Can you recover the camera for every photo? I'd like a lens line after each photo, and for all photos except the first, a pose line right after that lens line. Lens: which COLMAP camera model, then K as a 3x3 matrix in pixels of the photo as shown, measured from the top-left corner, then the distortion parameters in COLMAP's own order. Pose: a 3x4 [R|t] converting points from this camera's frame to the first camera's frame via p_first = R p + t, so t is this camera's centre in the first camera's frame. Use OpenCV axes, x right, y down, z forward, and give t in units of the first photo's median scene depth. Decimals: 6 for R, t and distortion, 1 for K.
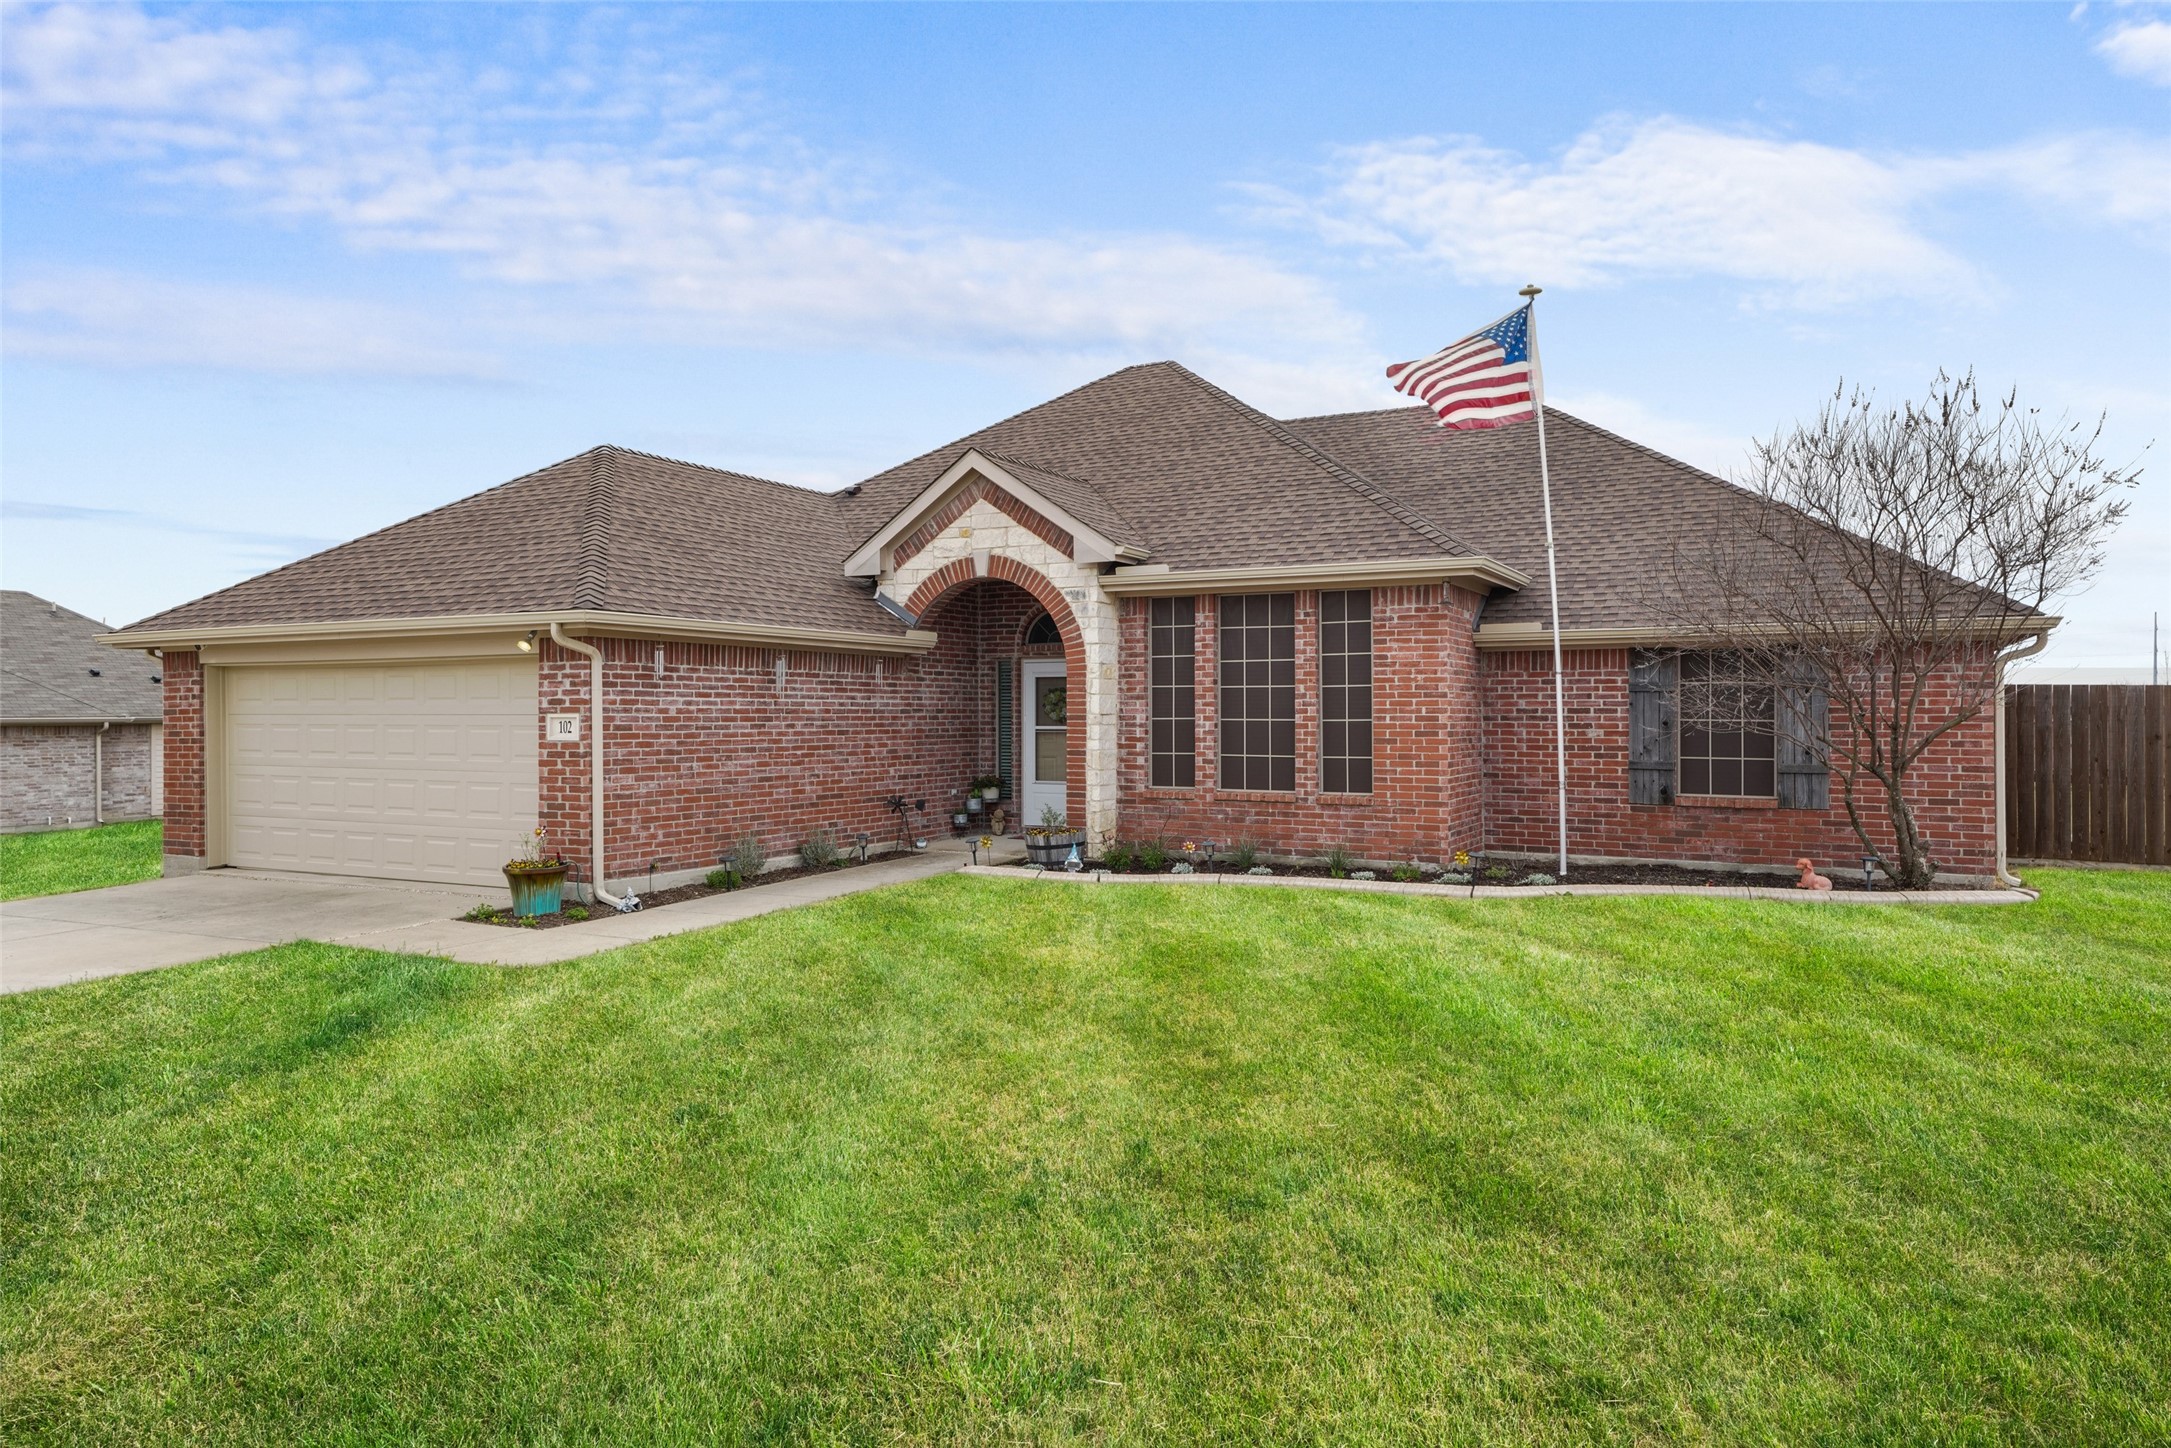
lens RADIAL K [[1424.8, 0, 1084.0], [0, 1424.8, 705.0], [0, 0, 1]] dist [0.007162, 0.000594]
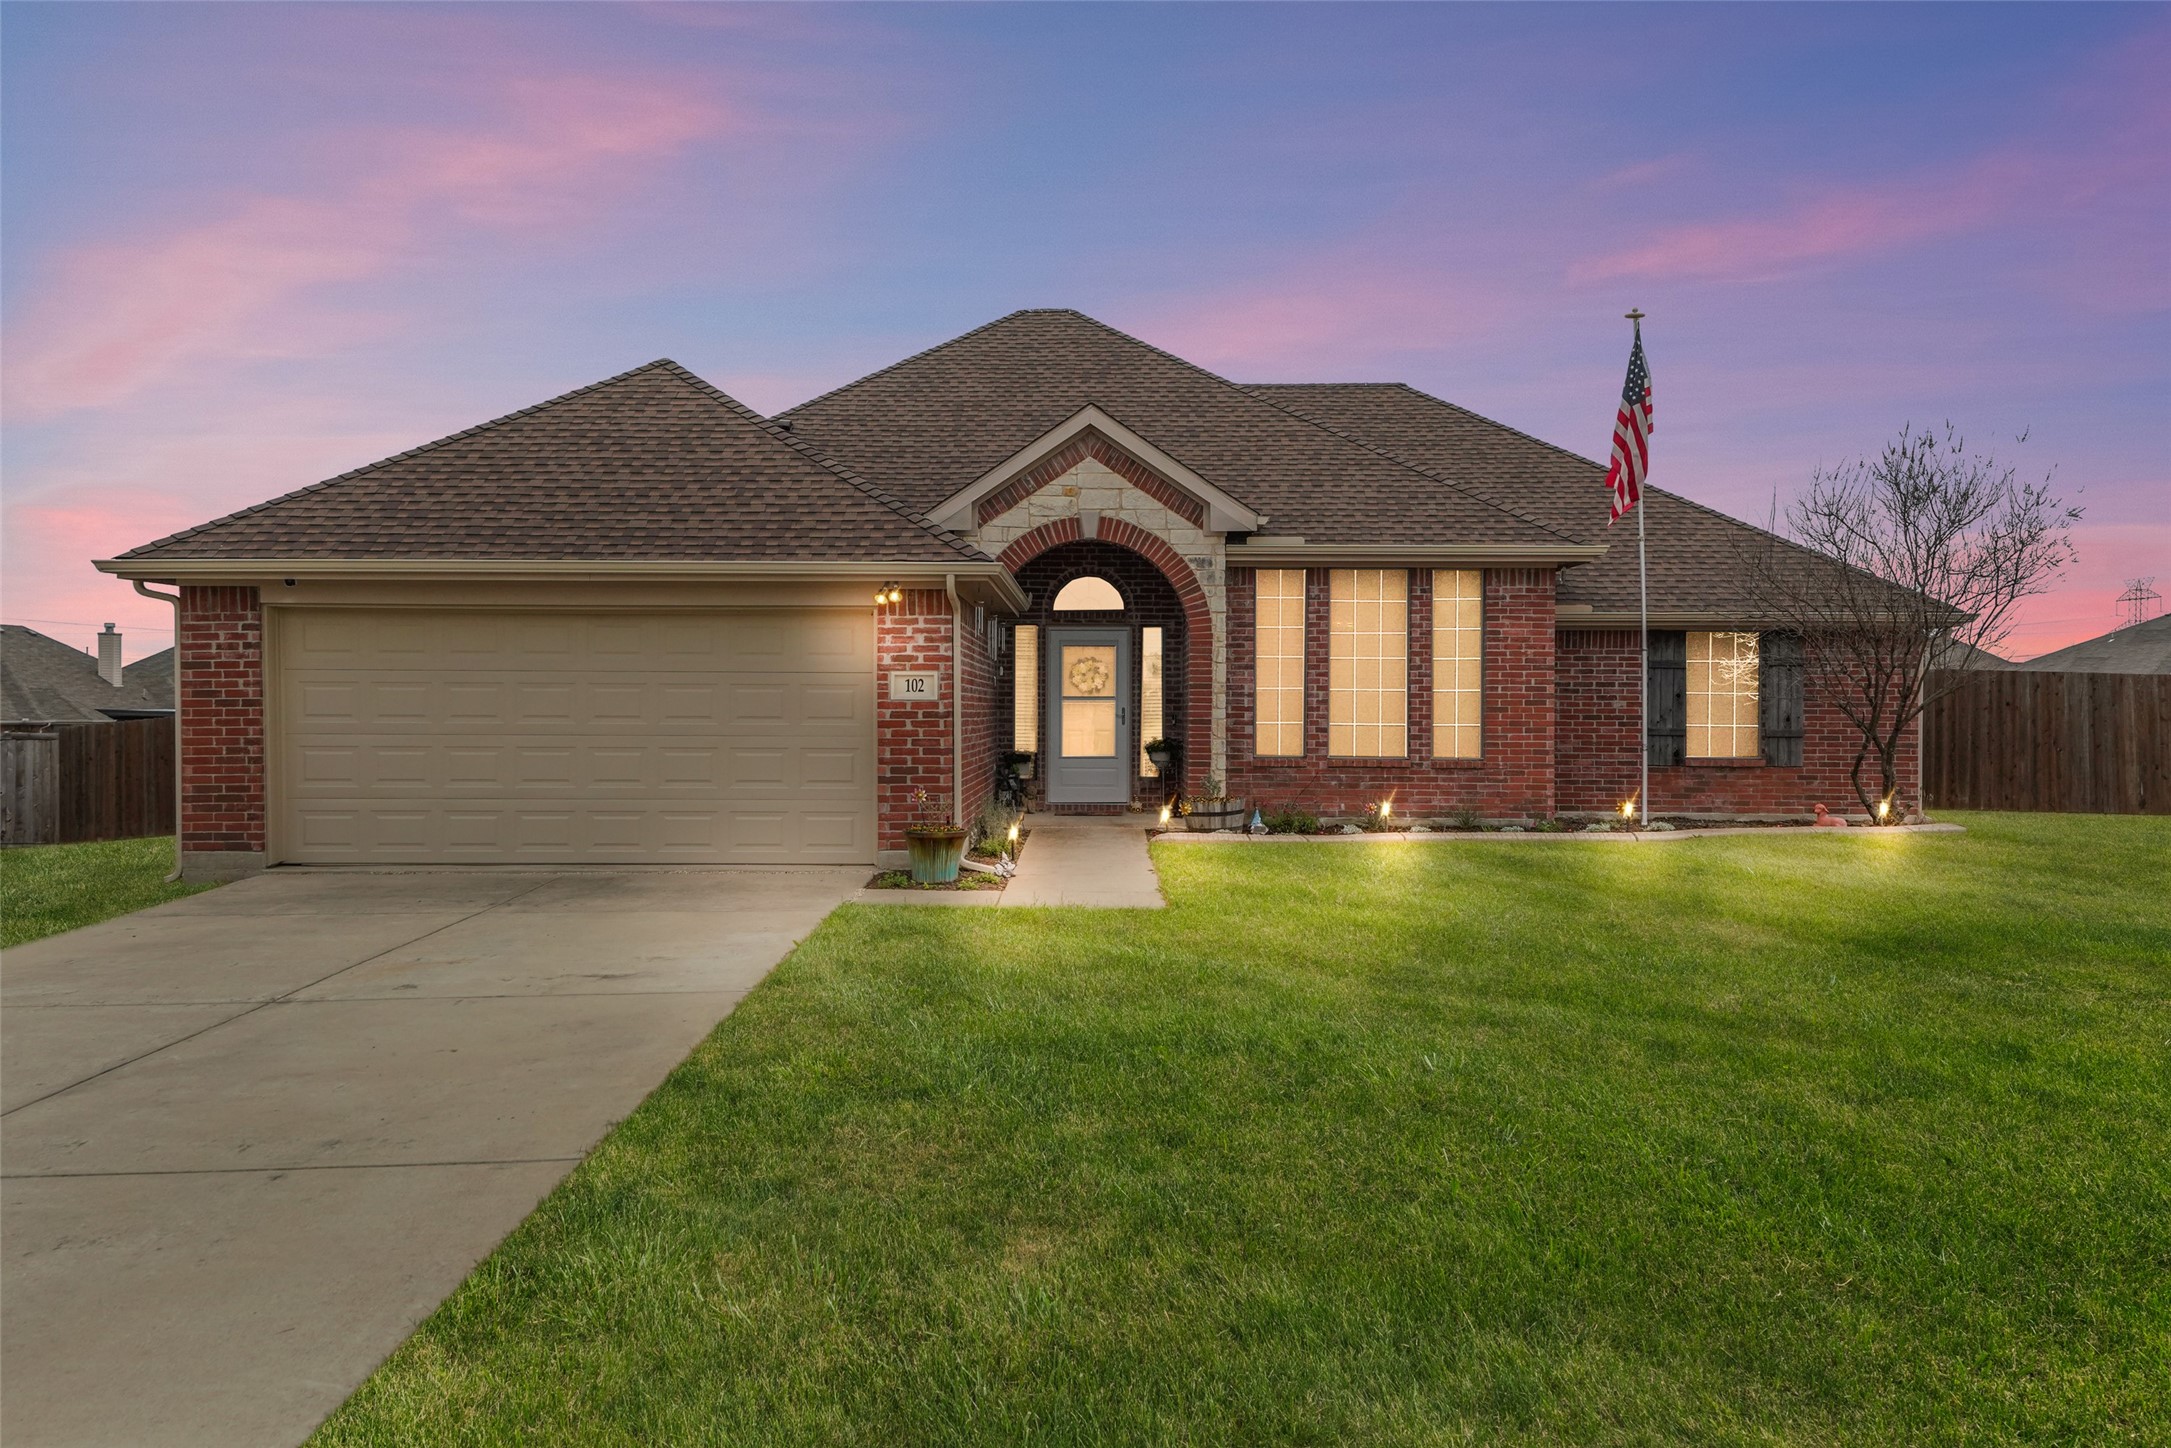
lens RADIAL K [[1823.1, 0, 1086.3], [0, 1823.1, 735.0], [0, 0, 1]] dist [0.032548, -0.000245]
pose [[0.884596, -0.001134, 0.466356, -0.707726], [-0.007713, 0.999825, 0.017063, 0.022929], [-0.466293, -0.018691, 0.884433, -0.092620]]
